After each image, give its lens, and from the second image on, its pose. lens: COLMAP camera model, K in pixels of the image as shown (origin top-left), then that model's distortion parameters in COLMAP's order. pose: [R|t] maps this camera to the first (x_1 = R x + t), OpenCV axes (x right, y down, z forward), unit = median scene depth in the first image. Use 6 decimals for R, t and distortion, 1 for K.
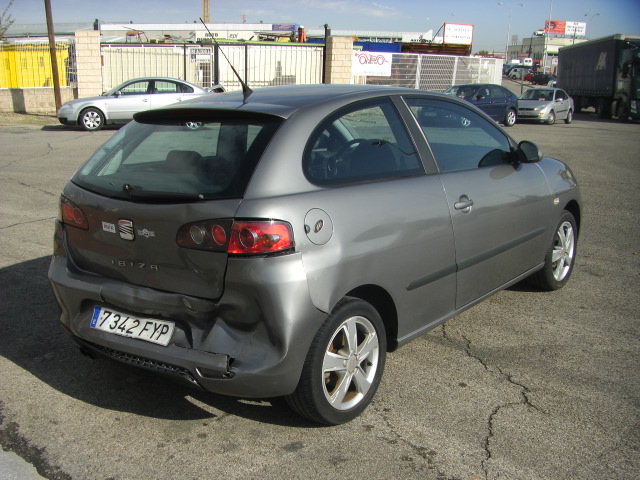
lens RADIAL K [[713.1, 0, 284.3], [0, 713.1, 312.9], [0, 0, 1]] dist [-0.192298, 0.137385]
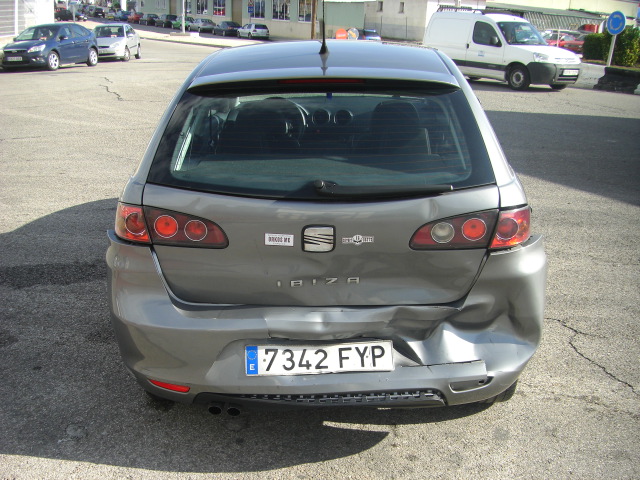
lens RADIAL K [[713.1, 0, 284.3], [0, 713.1, 312.9], [0, 0, 1]] dist [-0.192298, 0.137385]
pose [[0.796795, -0.225737, 0.560501, -0.682328], [0.177543, 0.974115, 0.139926, -0.149800], [-0.577579, -0.011980, 0.816247, 0.376710]]
